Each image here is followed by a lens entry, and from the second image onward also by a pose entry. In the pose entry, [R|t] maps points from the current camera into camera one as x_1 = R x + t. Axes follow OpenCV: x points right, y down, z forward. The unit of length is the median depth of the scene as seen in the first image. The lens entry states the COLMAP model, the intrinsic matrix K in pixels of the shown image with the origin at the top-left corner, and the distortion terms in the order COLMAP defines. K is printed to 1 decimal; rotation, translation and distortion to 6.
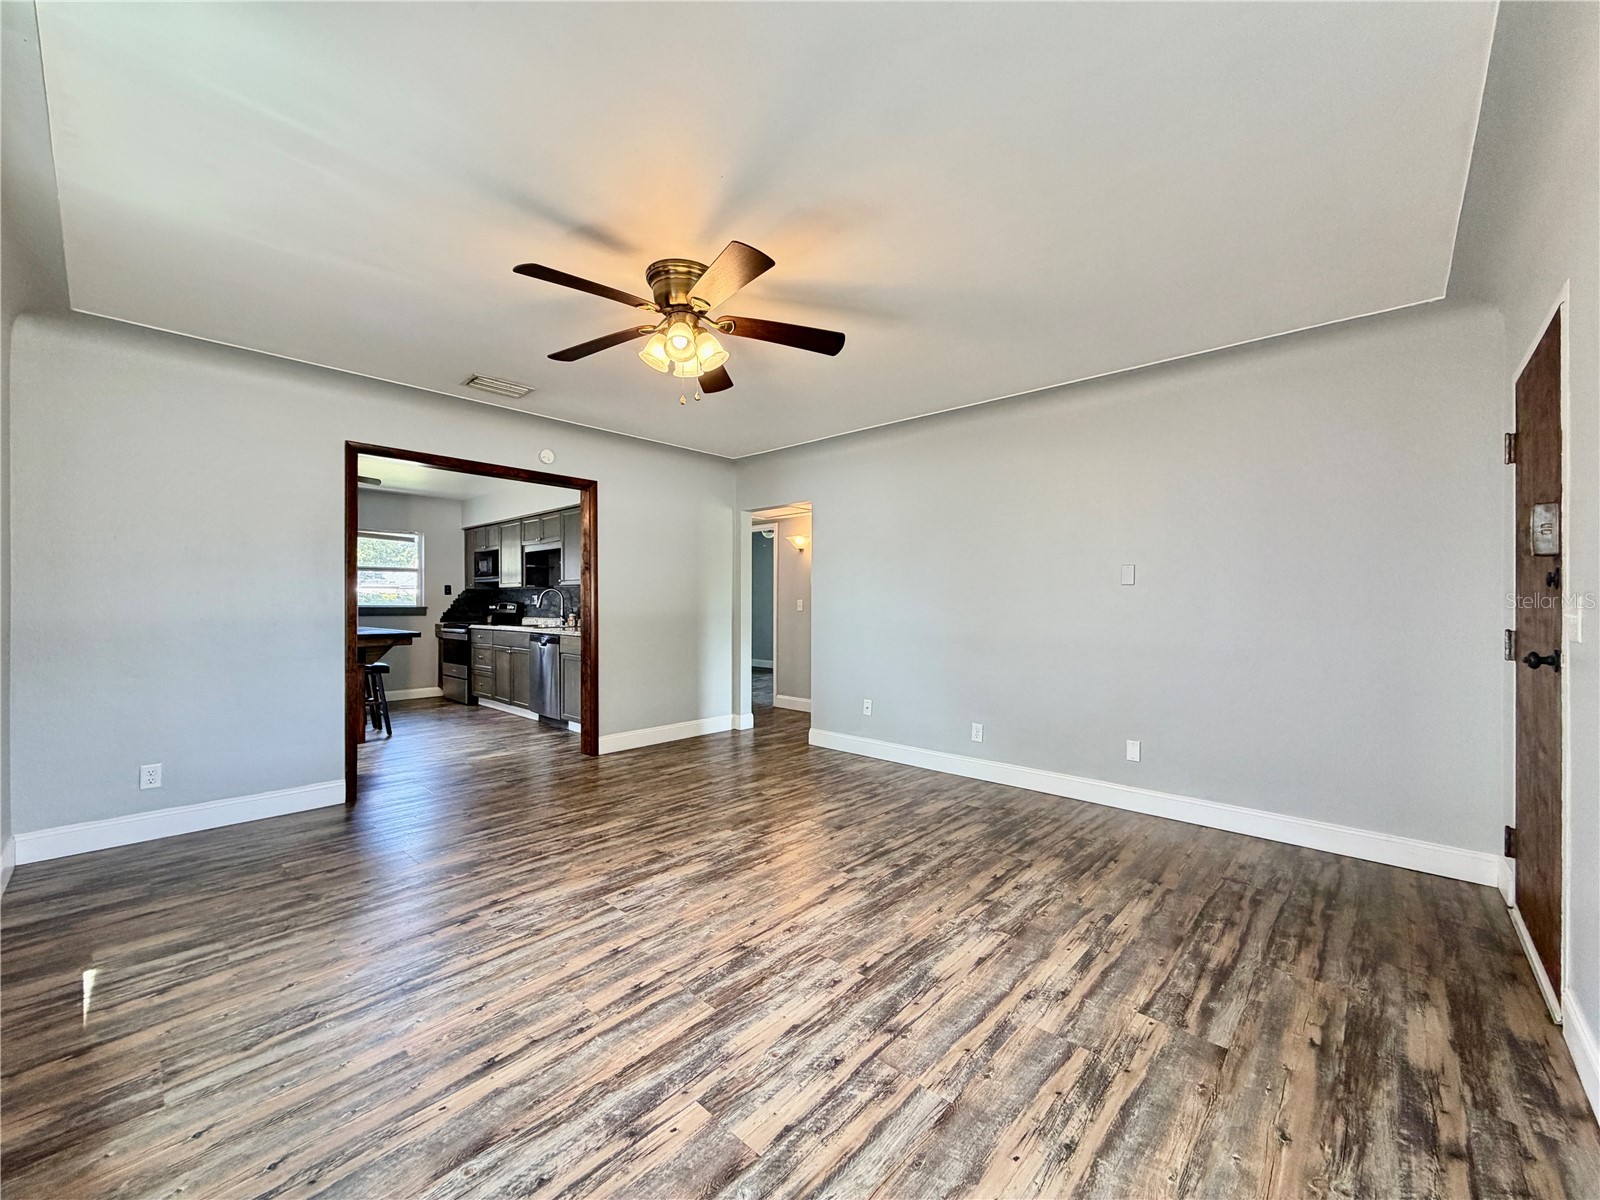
lens RADIAL K [[640.2, 0, 802.2], [0, 640.2, 602.3], [0, 0, 1]] dist [0.000263, 0.000349]
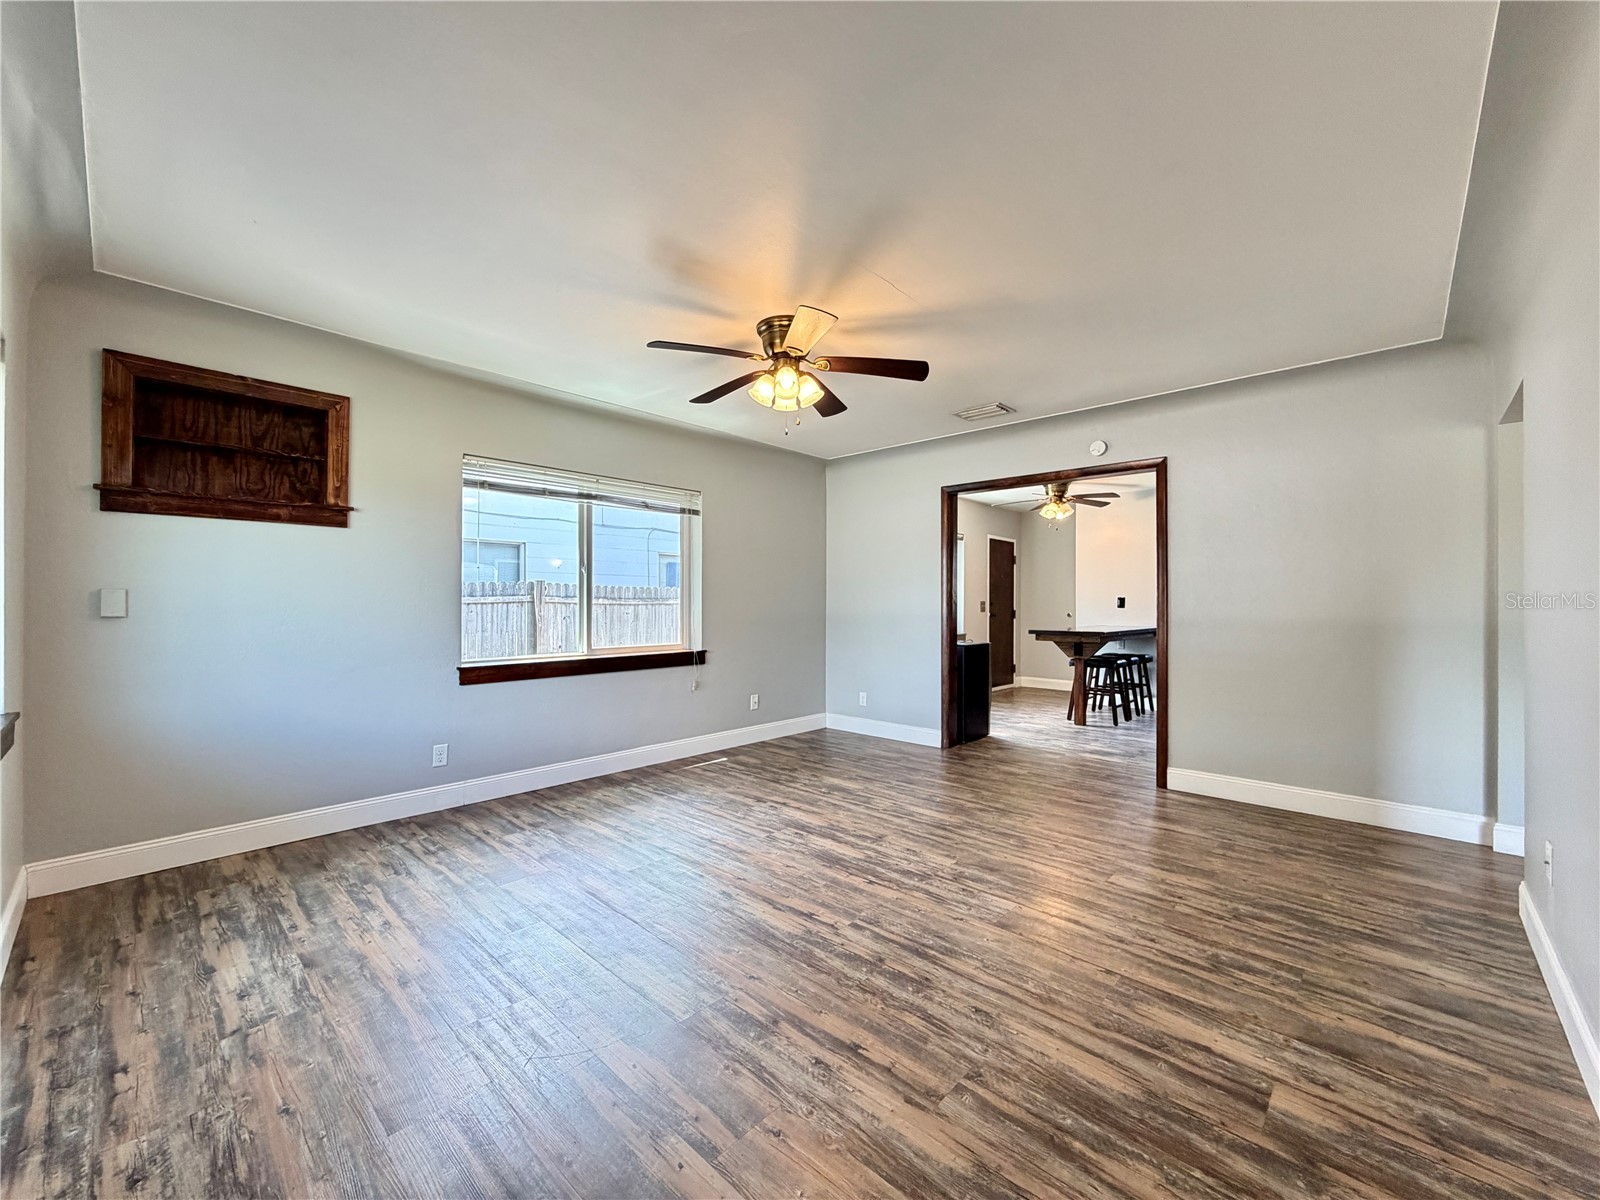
lens RADIAL K [[640.2, 0, 789.6], [0, 640.2, 598.5], [0, 0, 1]] dist [0.000263, 0.000349]
pose [[-0.019610, -0.010119, -0.999756, 0.853222], [-0.002706, 0.999946, -0.010068, 0.006307], [0.999804, 0.002508, -0.019637, 0.878443]]
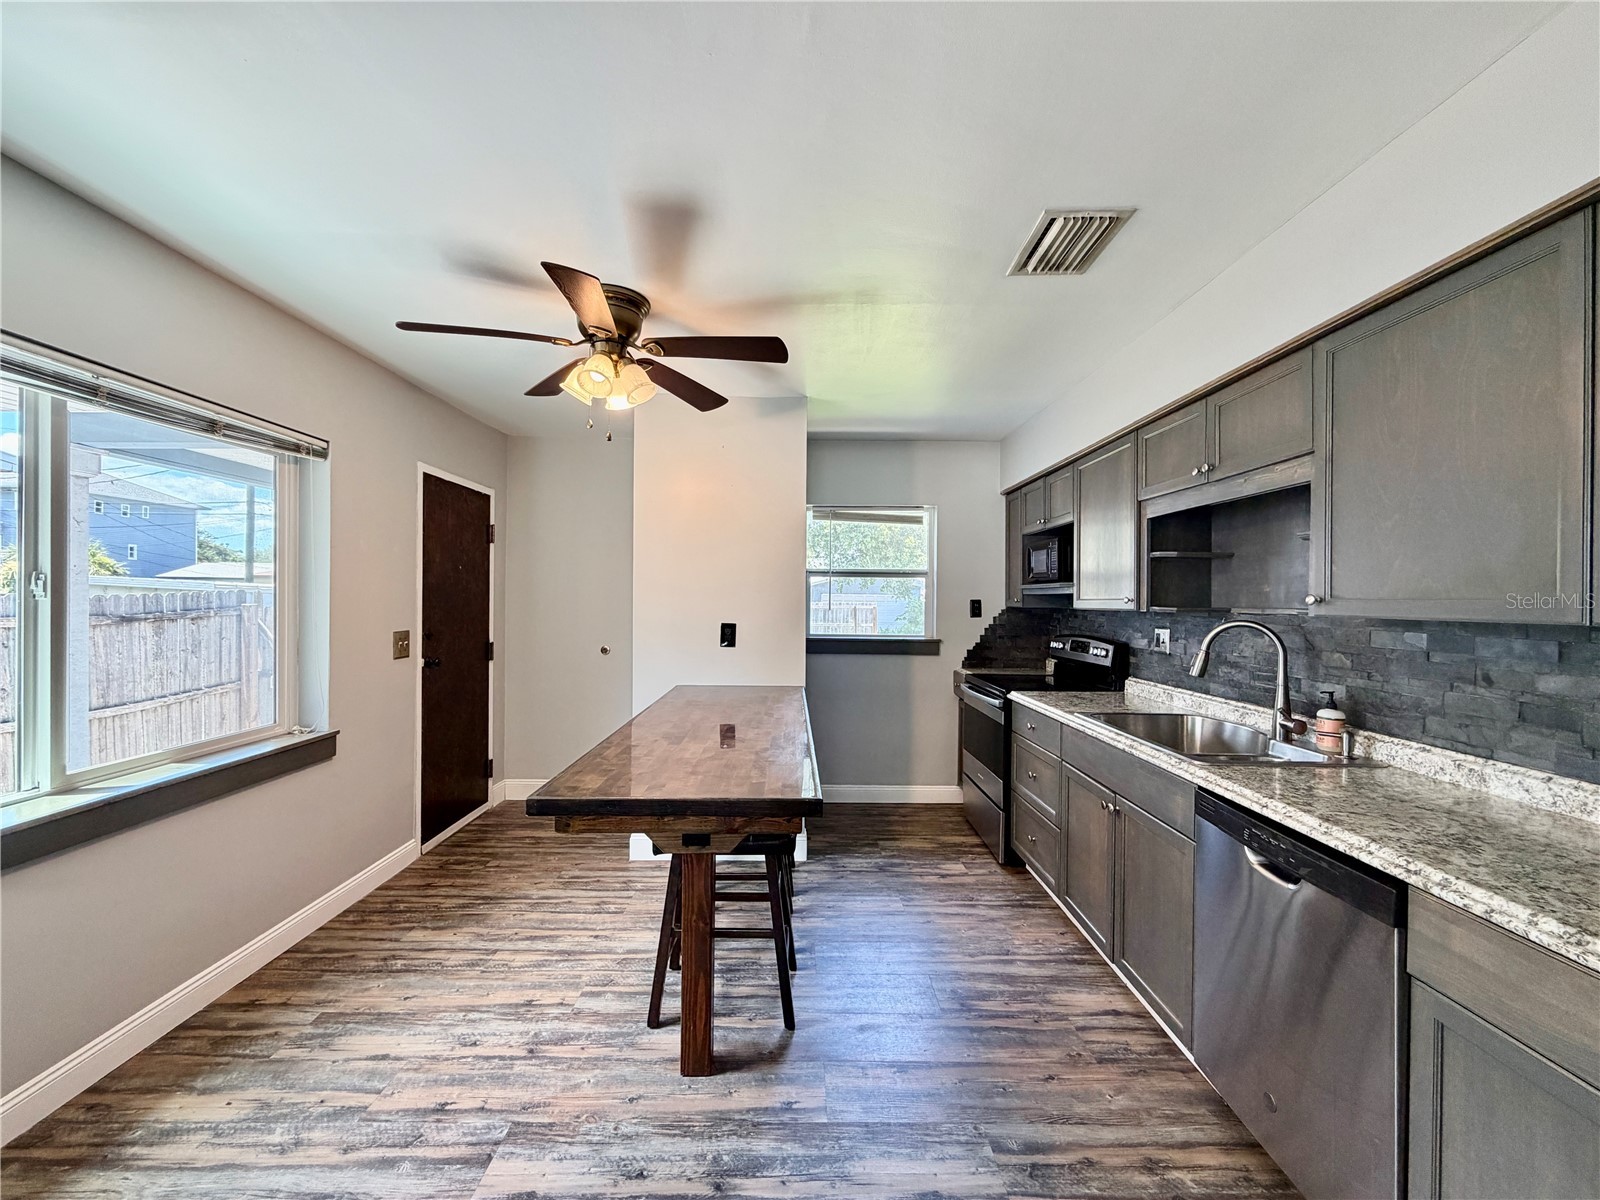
lens RADIAL K [[640.2, 0, 796.2], [0, 640.2, 603.2], [0, 0, 1]] dist [0.000263, 0.000349]
pose [[0.679493, 0.008299, -0.733635, -0.708320], [-0.006813, 0.999964, 0.005001, -0.068626], [0.733650, 0.001601, 0.679525, 1.419362]]
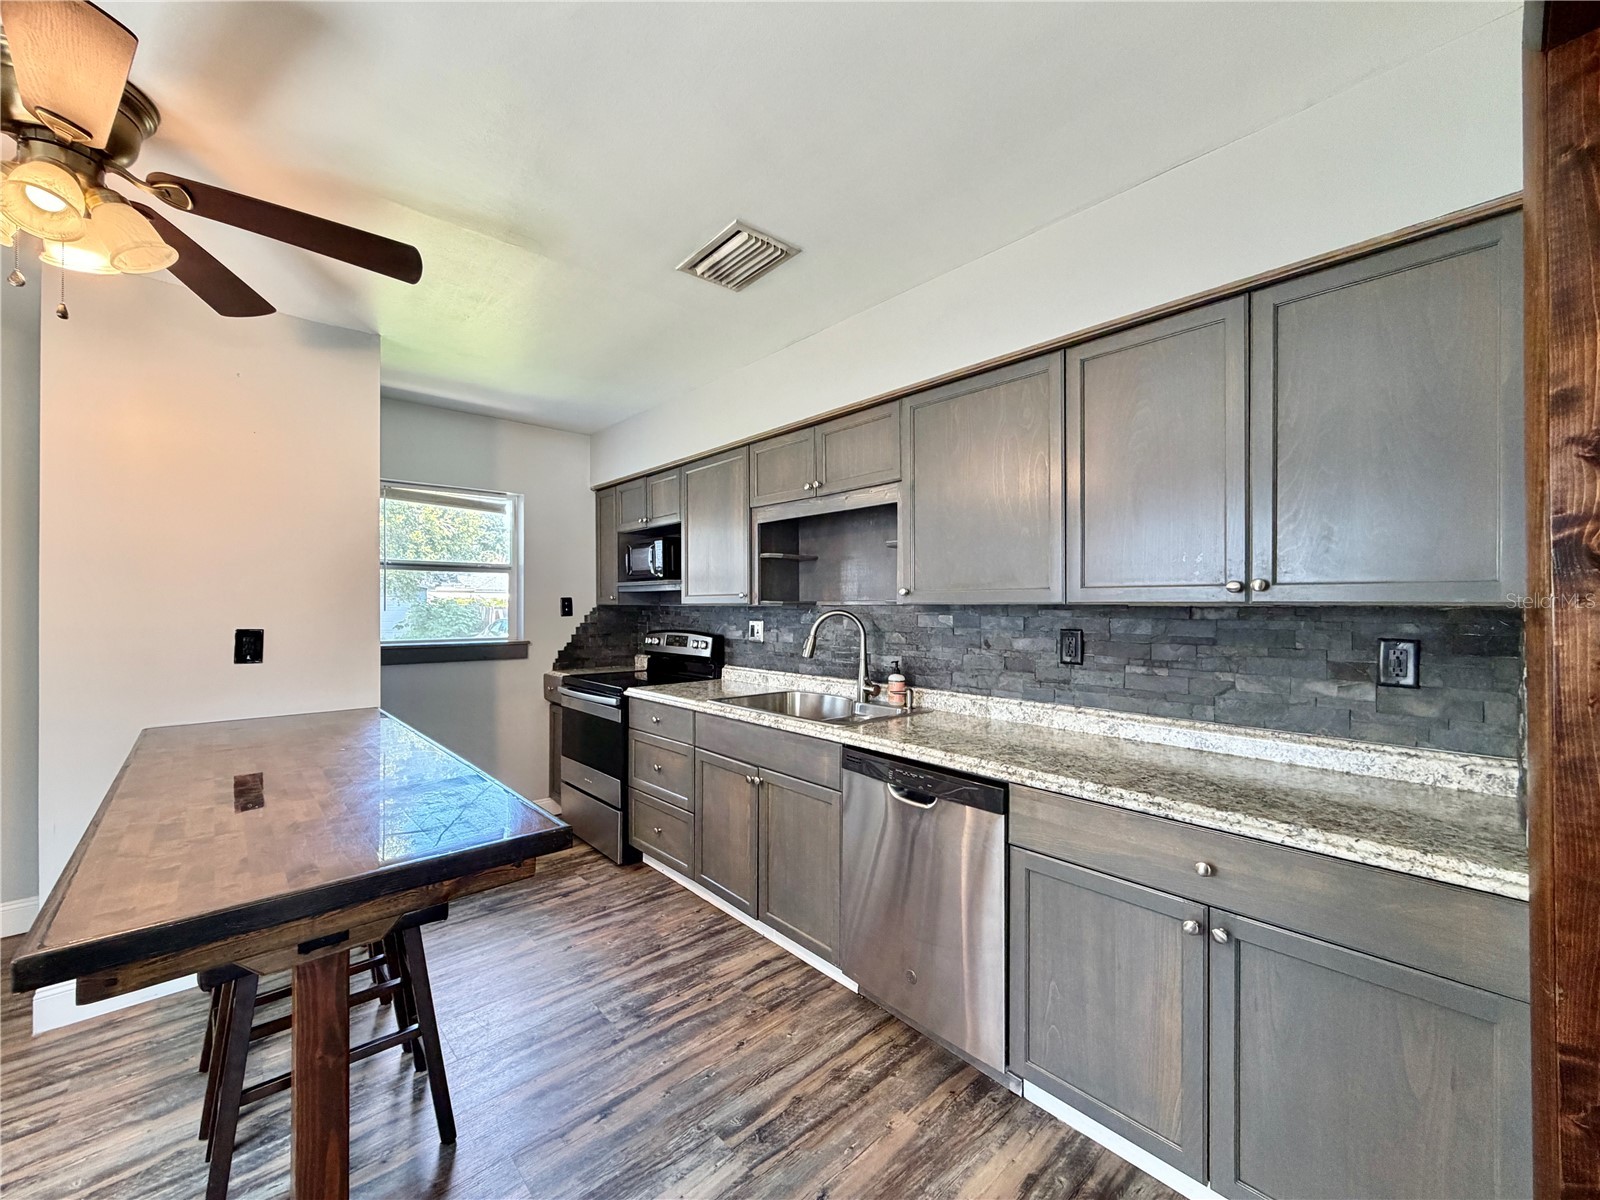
lens RADIAL K [[640.2, 0, 799.5], [0, 640.2, 603.3], [0, 0, 1]] dist [0.000263, 0.000349]
pose [[0.995840, -0.001798, -0.091097, -0.870779], [0.001640, 0.999997, -0.001811, -0.056568], [0.091100, 0.001654, 0.995840, 1.376358]]
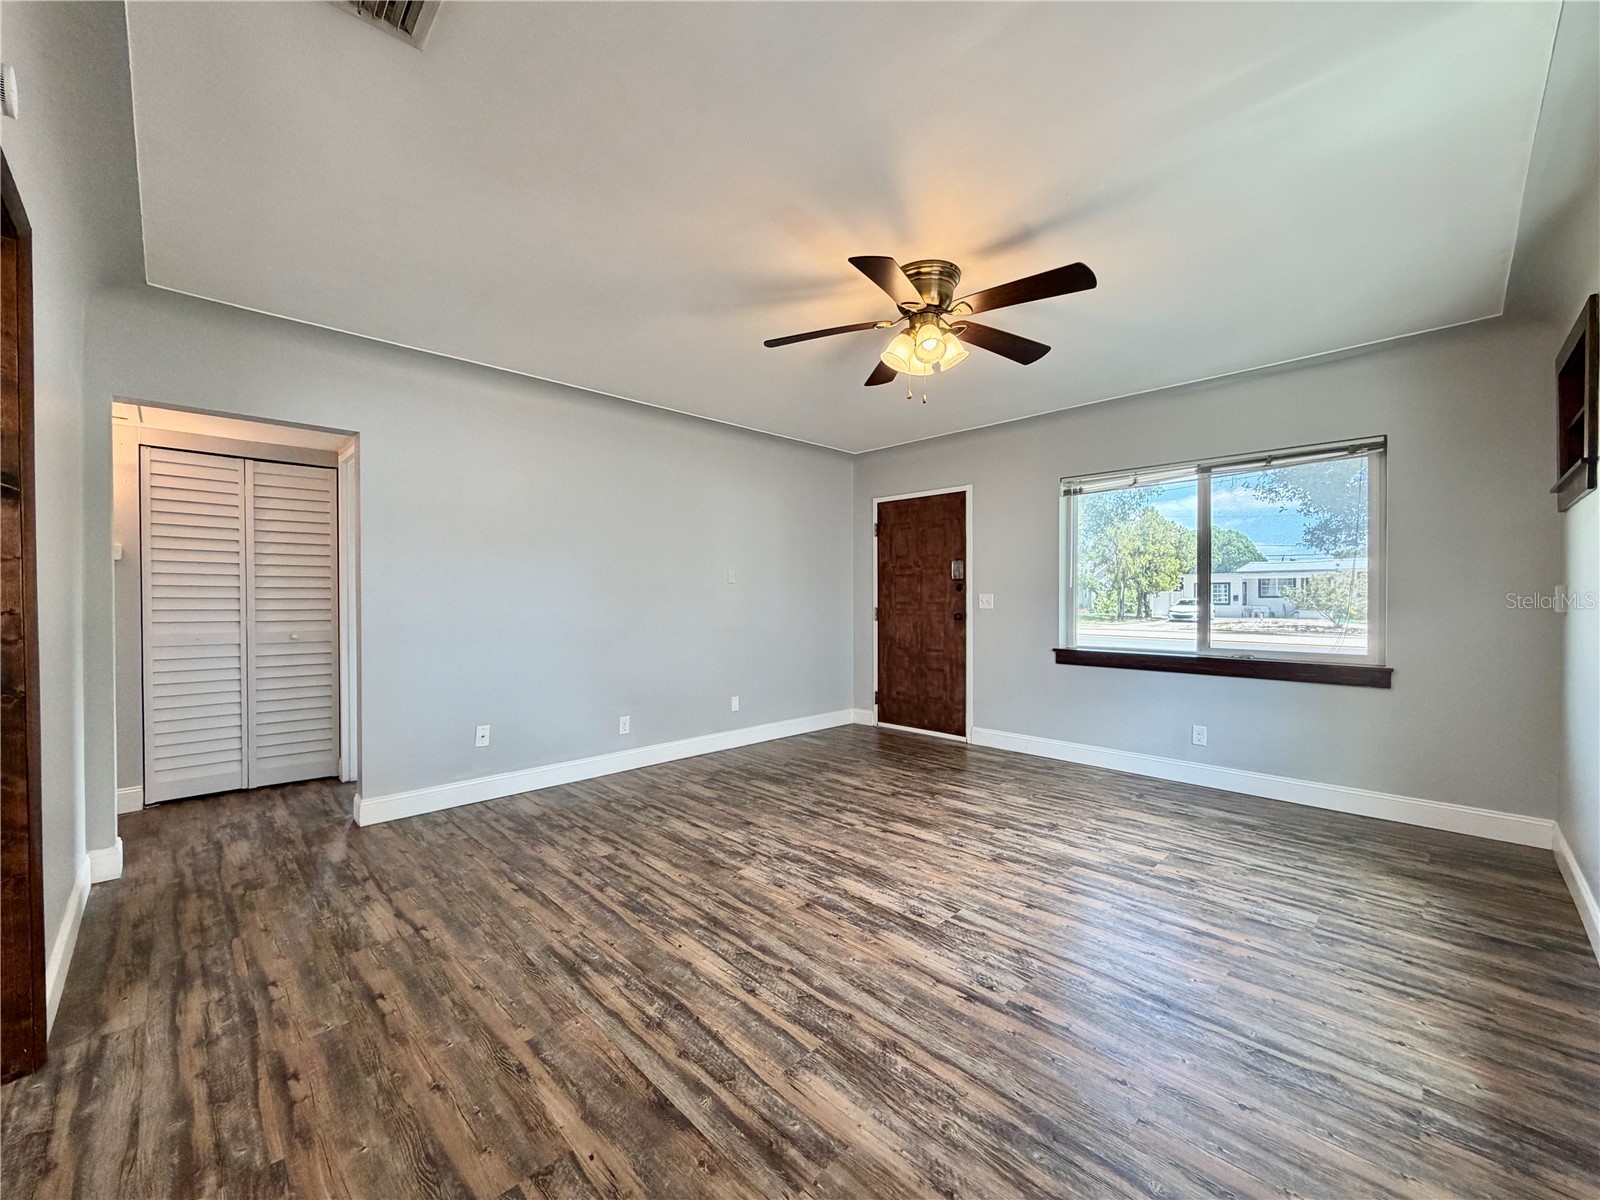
lens RADIAL K [[640.2, 0, 796.4], [0, 640.2, 601.6], [0, 0, 1]] dist [0.000263, 0.000349]
pose [[0.050046, -0.010943, 0.998687, -1.039302], [0.001932, 0.999939, 0.010860, -0.002296], [-0.998745, 0.001386, 0.050064, 0.983481]]
